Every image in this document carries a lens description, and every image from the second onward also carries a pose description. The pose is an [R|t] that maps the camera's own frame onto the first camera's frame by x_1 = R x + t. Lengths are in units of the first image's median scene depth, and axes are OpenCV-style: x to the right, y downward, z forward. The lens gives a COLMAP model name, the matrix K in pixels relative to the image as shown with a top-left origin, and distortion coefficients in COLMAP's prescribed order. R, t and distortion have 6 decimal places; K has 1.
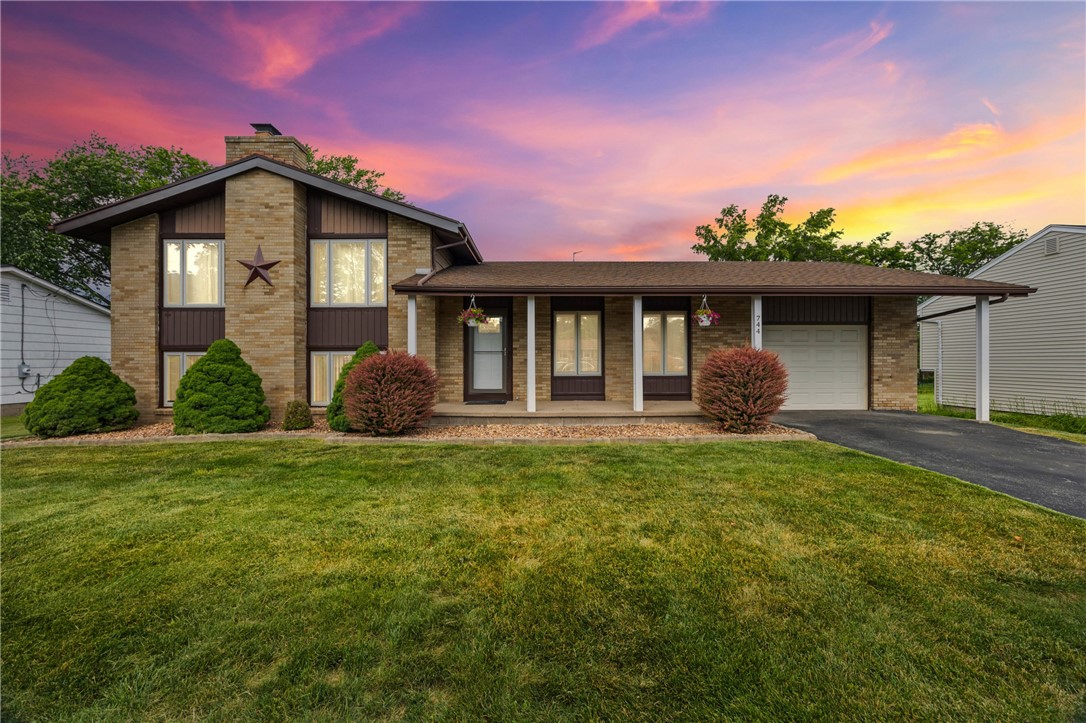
lens RADIAL K [[417.1, 0, 549.9], [0, 417.1, 363.9], [0, 0, 1]] dist [-0.007170, -0.000030]
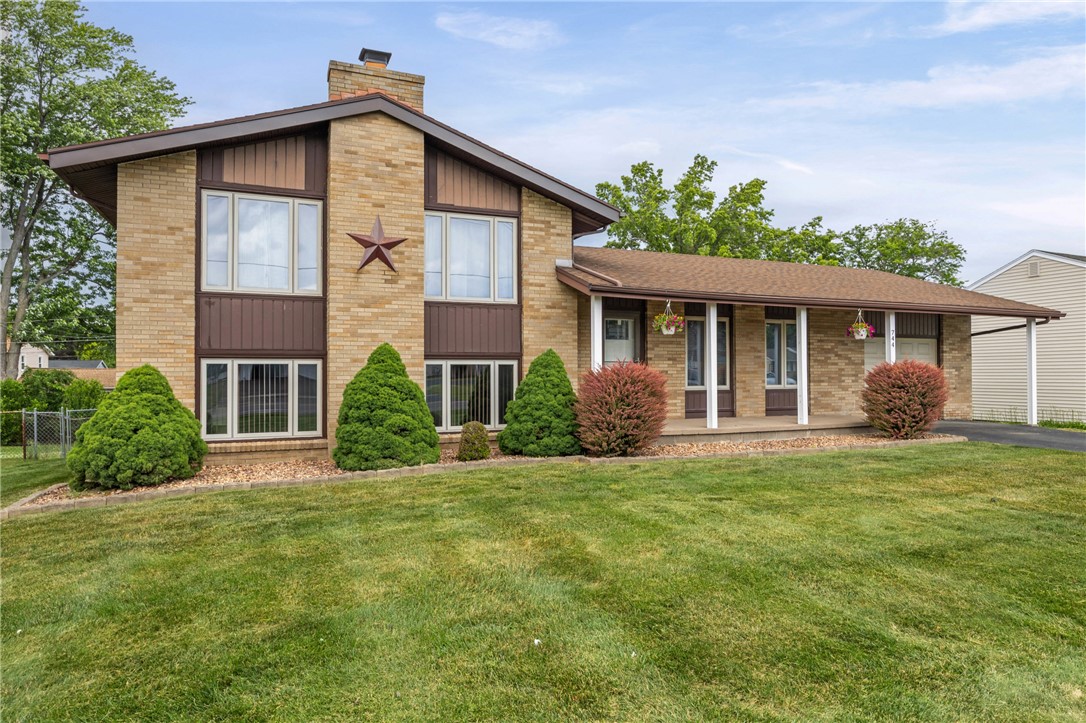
lens RADIAL K [[701.9, 0, 543.0], [0, 701.9, 361.5], [0, 0, 1]] dist [-0.006764, -0.000066]
pose [[0.919606, 0.007148, 0.392777, -0.877693], [0.002535, 0.999706, -0.024130, 0.003637], [-0.392834, 0.023186, 0.919317, -0.240295]]
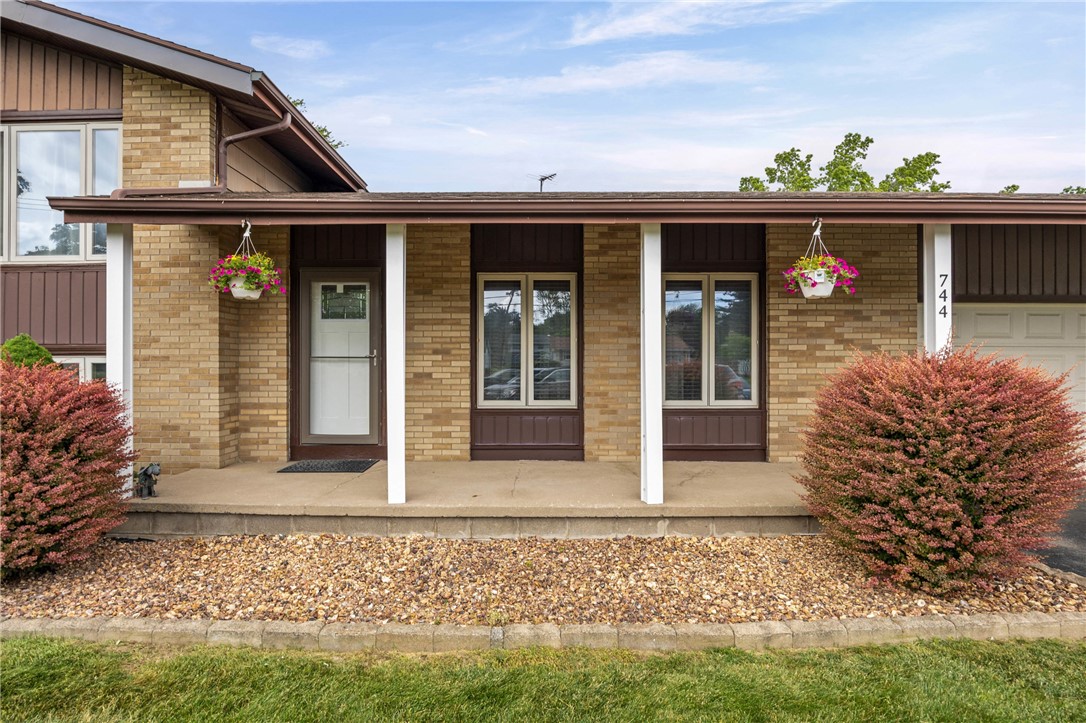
lens RADIAL K [[522.9, 0, 543.0], [0, 522.9, 361.5], [0, 0, 1]] dist [-0.013896, -0.000057]
pose [[0.999896, 0.002376, -0.014220, 0.097968], [-0.002524, 0.999943, -0.010374, -0.019612], [0.014194, 0.010409, 0.999845, 0.422155]]
